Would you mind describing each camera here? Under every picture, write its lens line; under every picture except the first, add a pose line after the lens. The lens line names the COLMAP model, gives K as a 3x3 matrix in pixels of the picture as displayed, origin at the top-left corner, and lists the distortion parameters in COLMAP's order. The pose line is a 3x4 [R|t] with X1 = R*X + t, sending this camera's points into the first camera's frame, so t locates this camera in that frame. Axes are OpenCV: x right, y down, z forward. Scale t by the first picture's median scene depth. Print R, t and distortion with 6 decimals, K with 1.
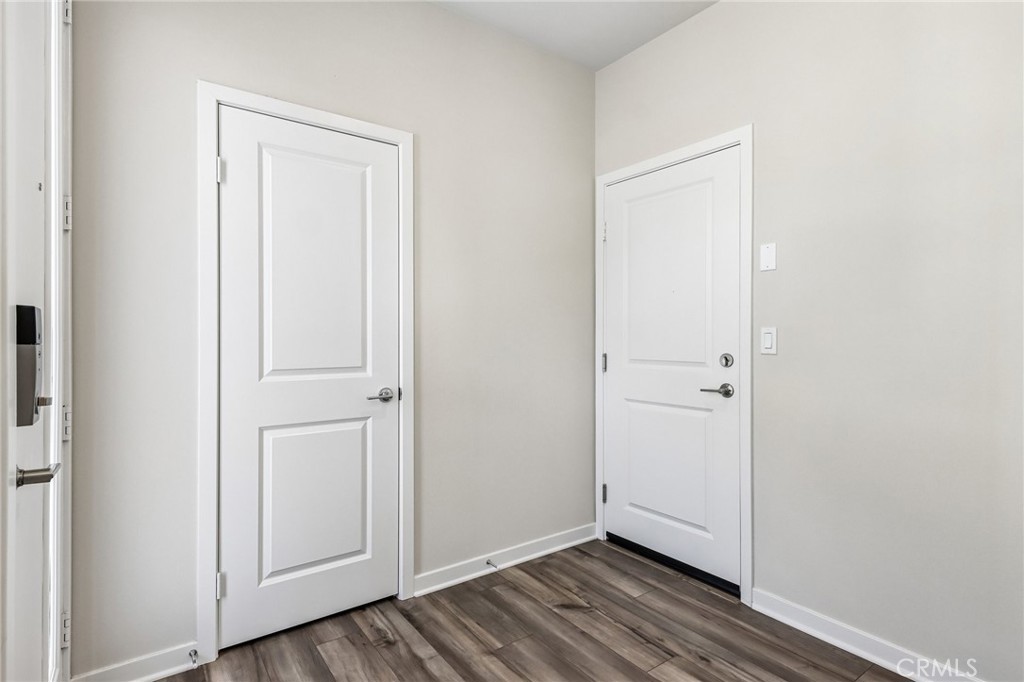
lens RADIAL K [[519.8, 0, 510.1], [0, 519.8, 336.8], [0, 0, 1]] dist [0.013558, 0.000137]
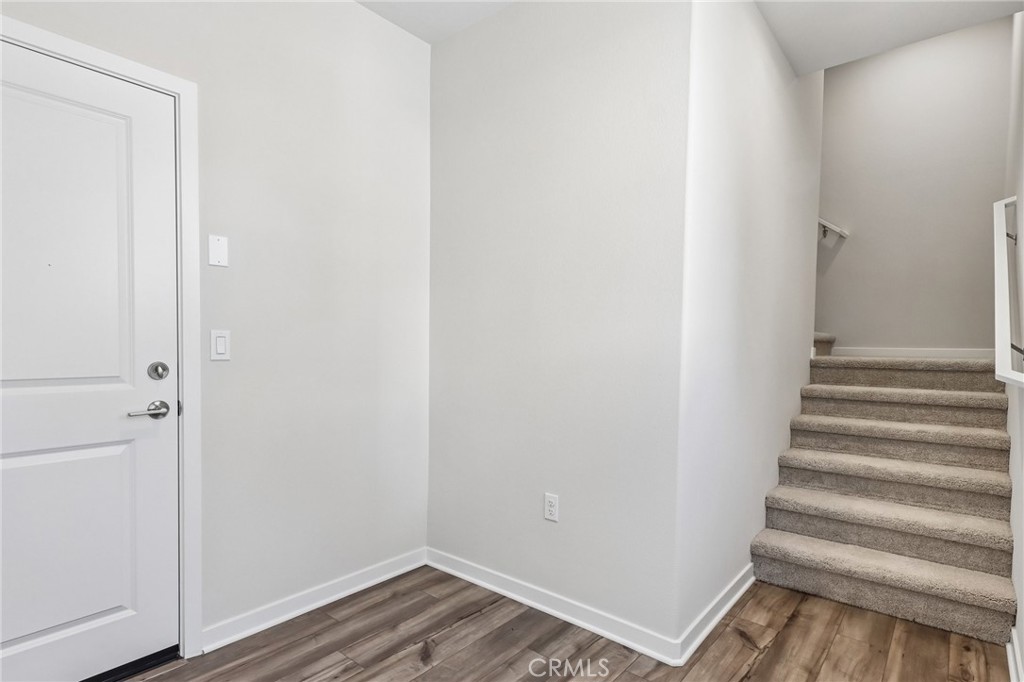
lens RADIAL K [[531.3, 0, 515.0], [0, 531.3, 366.6], [0, 0, 1]] dist [0.001757, -0.000147]
pose [[-0.249161, -0.038661, 0.967690, -0.516322], [-0.004009, 0.999235, 0.038889, 0.006670], [-0.968454, 0.005810, -0.249125, 0.739169]]
